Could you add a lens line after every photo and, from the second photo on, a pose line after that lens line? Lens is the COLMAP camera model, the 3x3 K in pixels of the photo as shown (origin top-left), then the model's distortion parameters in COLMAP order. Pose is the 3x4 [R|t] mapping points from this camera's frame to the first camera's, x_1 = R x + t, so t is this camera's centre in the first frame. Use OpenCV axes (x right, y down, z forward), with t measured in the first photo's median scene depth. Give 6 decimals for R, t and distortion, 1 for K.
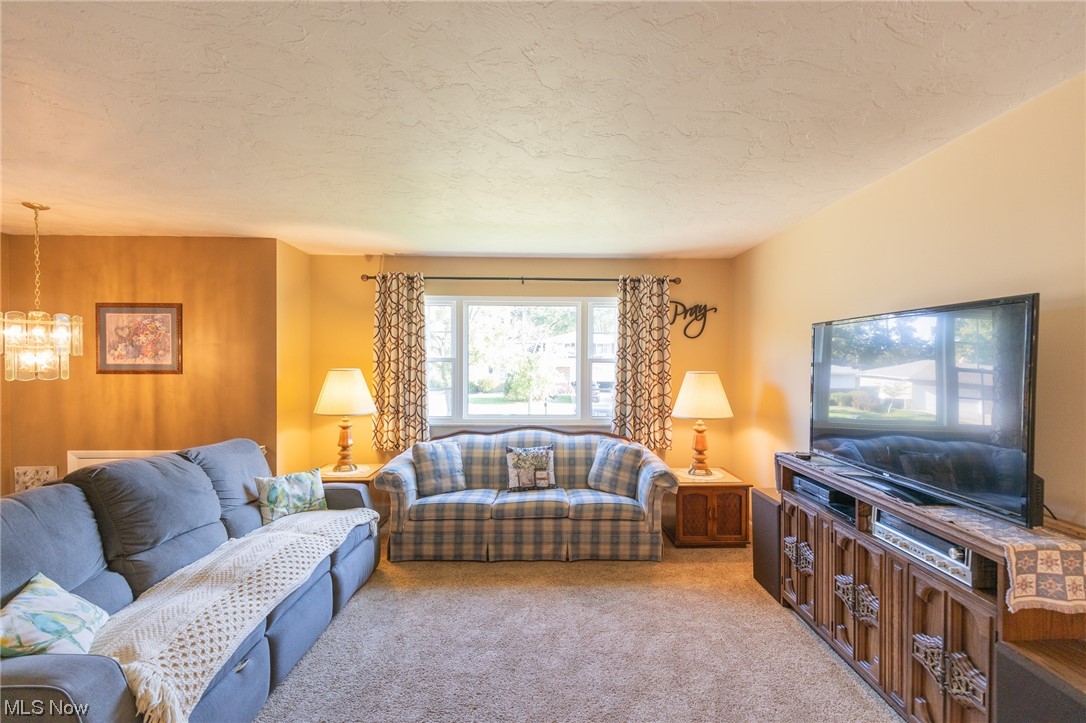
lens RADIAL K [[483.2, 0, 542.6], [0, 483.2, 358.9], [0, 0, 1]] dist [0.006842, -0.000281]
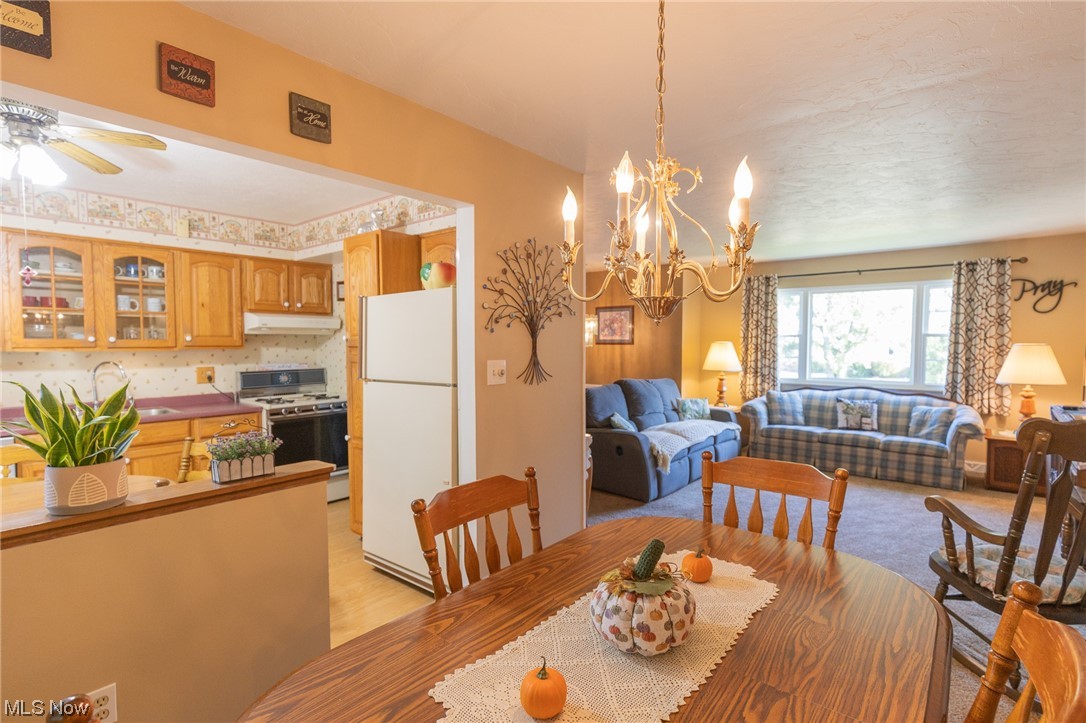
lens RADIAL K [[520.5, 0, 544.0], [0, 520.5, 354.6], [0, 0, 1]] dist [-0.015309, -0.001631]
pose [[0.752660, 0.013889, -0.658263, 0.265032], [0.005695, 0.999603, 0.027603, 0.012358], [0.658385, -0.024524, 0.752282, -0.645749]]
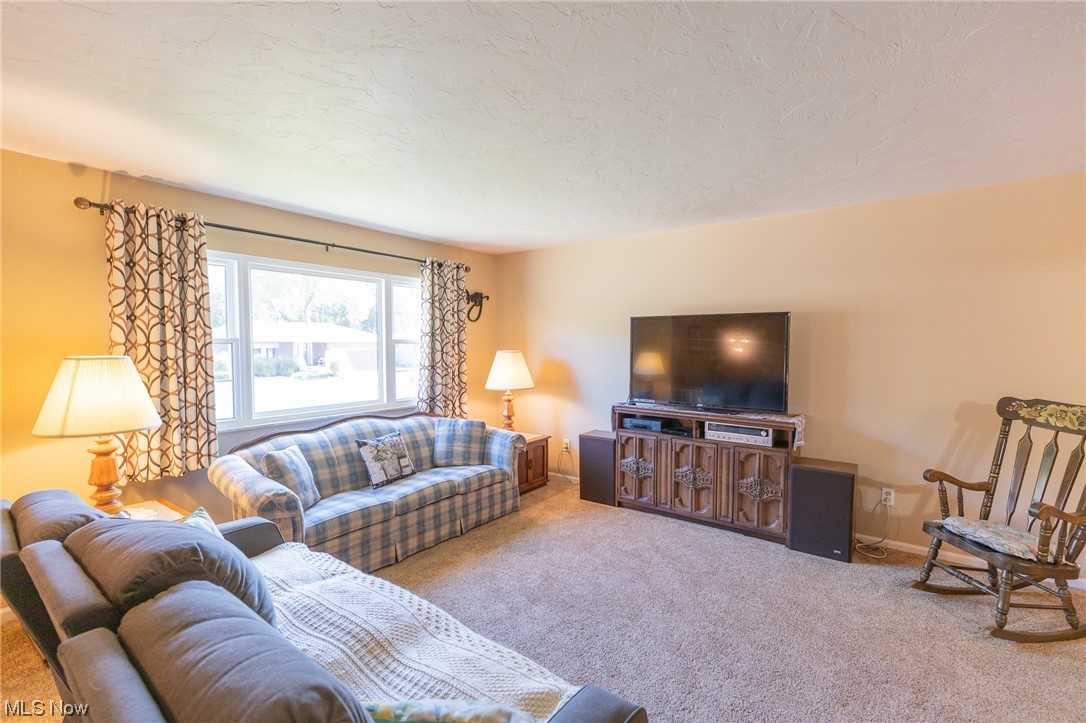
lens RADIAL K [[483.2, 0, 553.1], [0, 483.2, 361.4], [0, 0, 1]] dist [0.006842, -0.000281]
pose [[0.608667, -0.034757, 0.792664, -0.556100], [0.000733, 0.999064, 0.043245, 0.001504], [-0.793425, -0.025741, 0.608123, 0.192749]]
